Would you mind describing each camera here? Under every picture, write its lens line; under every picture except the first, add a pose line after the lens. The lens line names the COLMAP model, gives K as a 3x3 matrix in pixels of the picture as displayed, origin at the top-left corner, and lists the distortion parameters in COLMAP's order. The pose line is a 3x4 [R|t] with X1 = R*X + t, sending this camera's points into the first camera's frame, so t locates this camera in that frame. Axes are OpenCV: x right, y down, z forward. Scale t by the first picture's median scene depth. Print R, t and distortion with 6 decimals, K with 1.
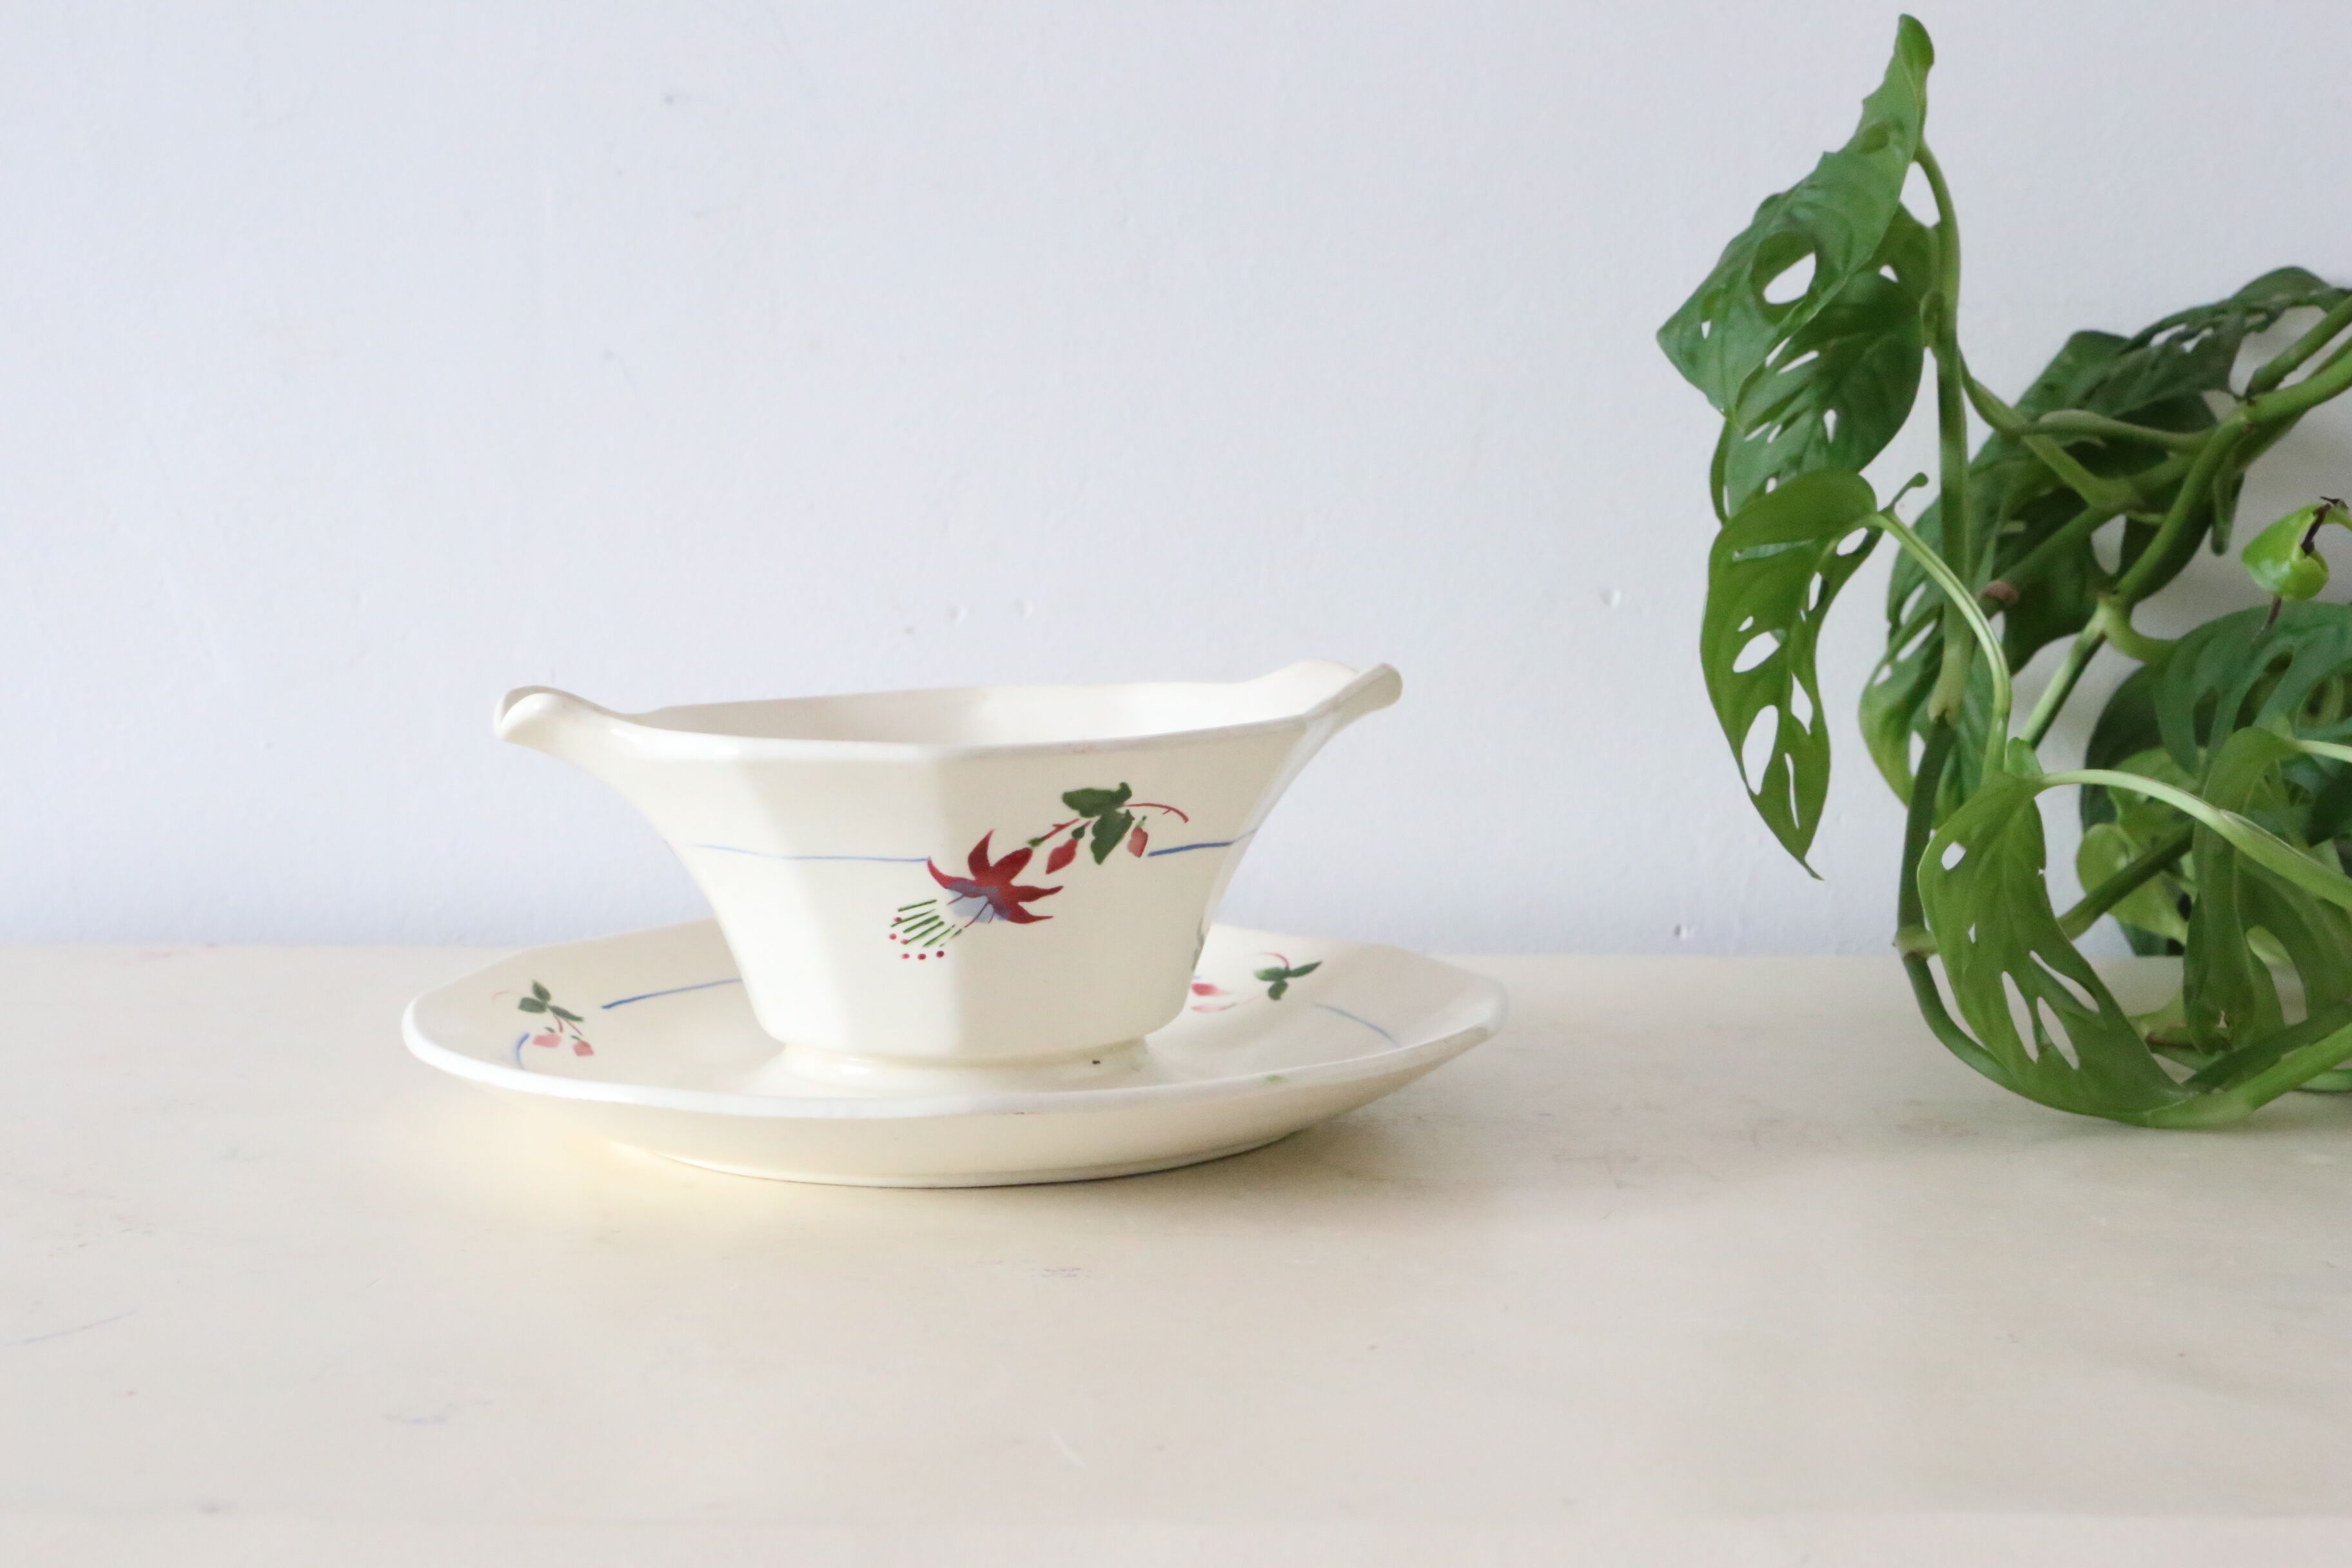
lens RADIAL K [[2850.4, 0, 1176.0], [0, 2850.4, 784.0], [0, 0, 1]] dist [0.005201, 0.047977]
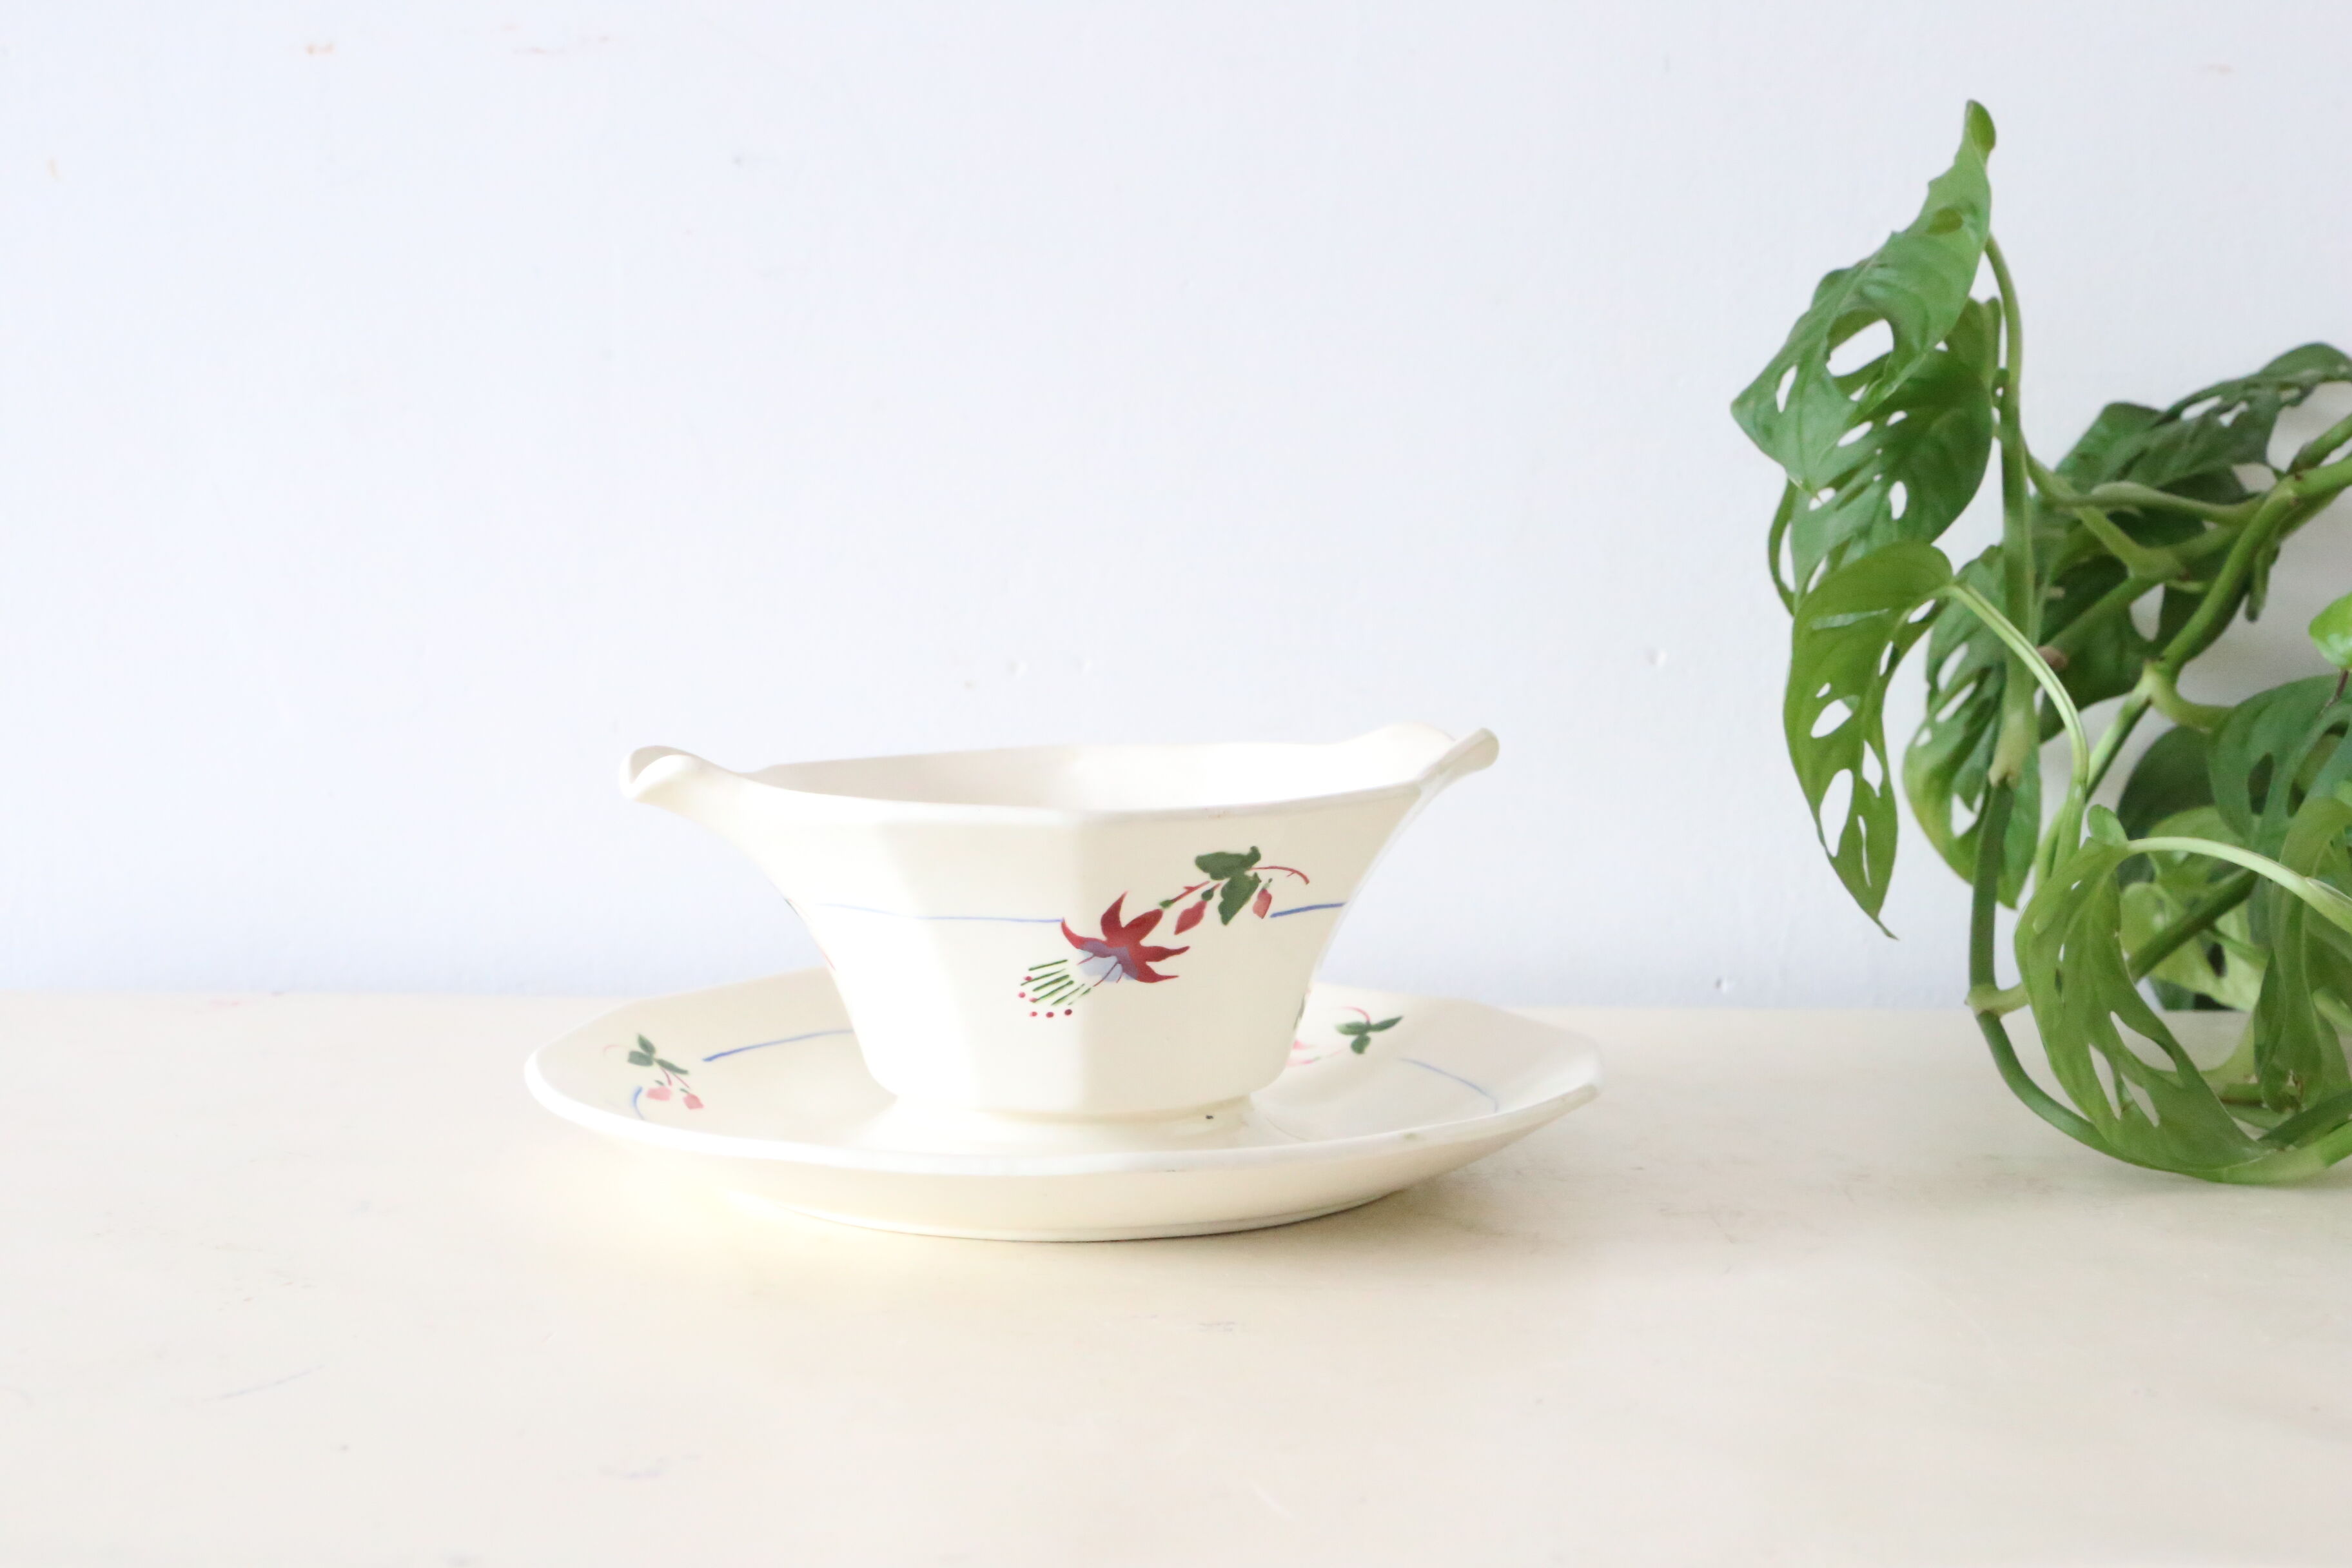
lens RADIAL K [[2850.4, 0, 1176.0], [0, 2850.4, 784.0], [0, 0, 1]] dist [0.005201, 0.047977]
pose [[0.999512, 0.005846, 0.030685, -0.074960], [-0.005481, 0.999913, -0.011969, -0.010076], [-0.030752, 0.011795, 0.999457, -0.023950]]
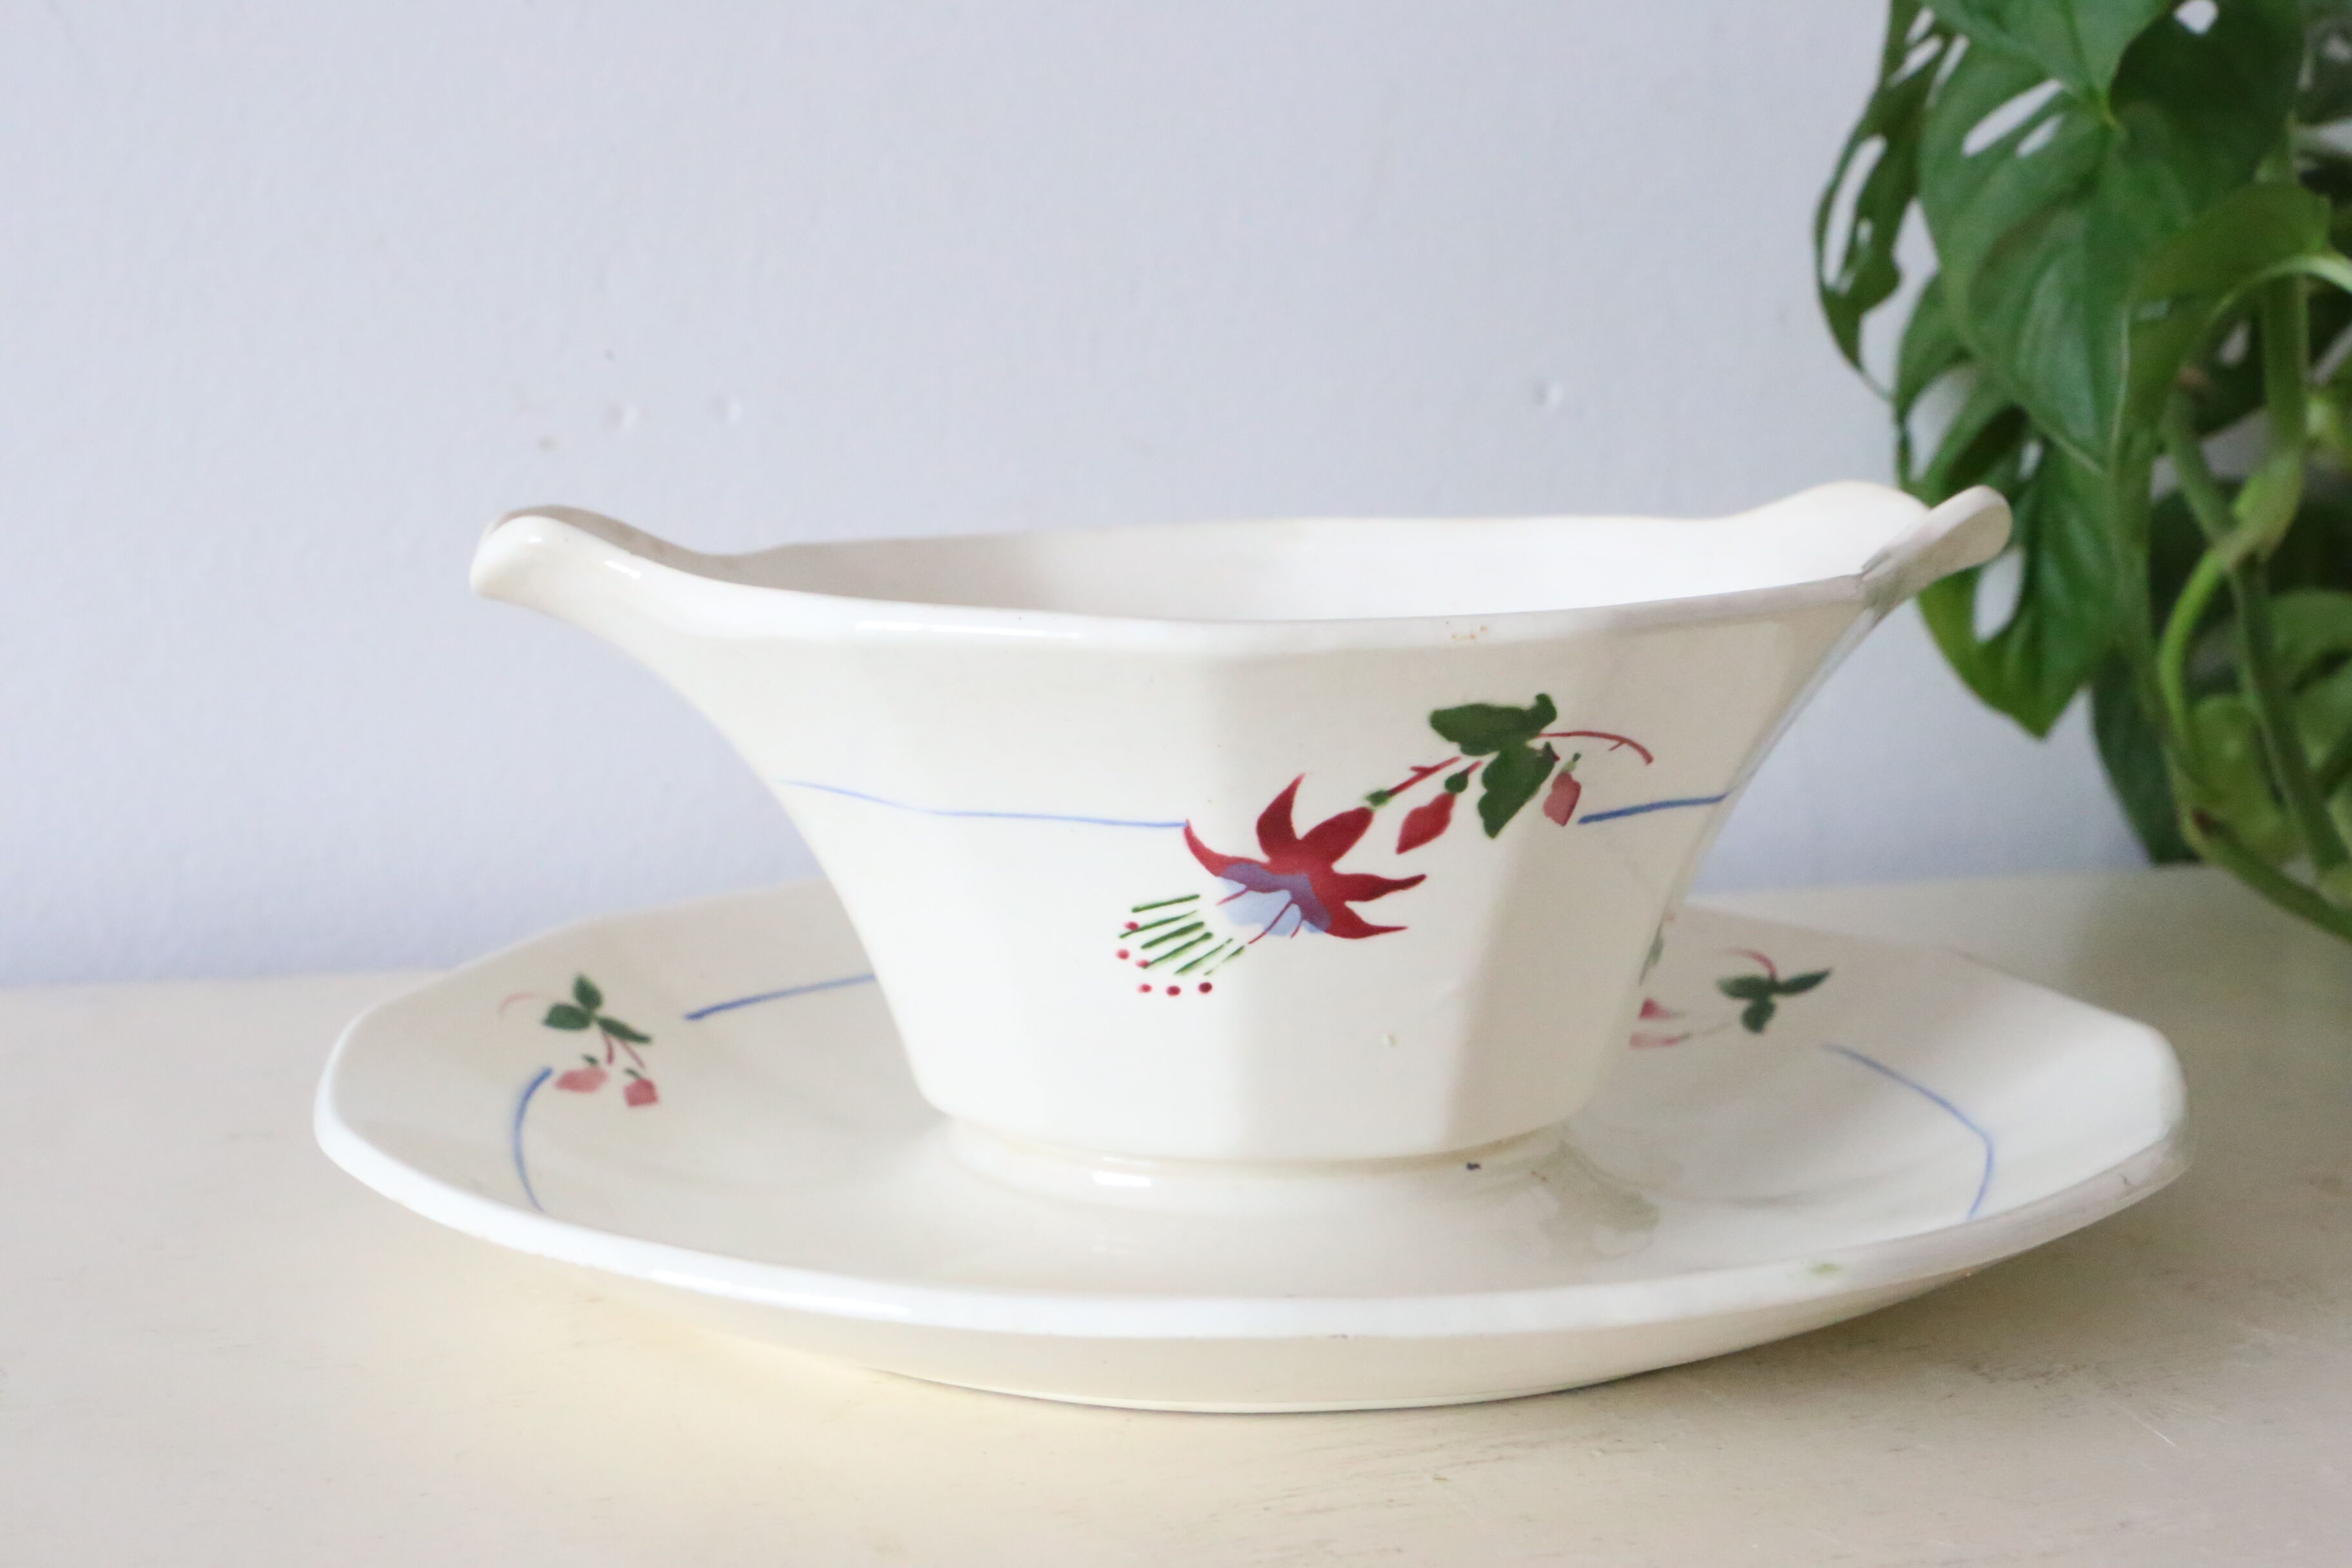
lens RADIAL K [[3019.6, 0, 1176.0], [0, 3019.6, 784.0], [0, 0, 1]] dist [-0.011183, 0.025537]
pose [[0.993608, 0.023517, -0.110405, -0.022997], [-0.018110, 0.998599, 0.049726, -0.010307], [0.111419, -0.047408, 0.992642, 0.400928]]
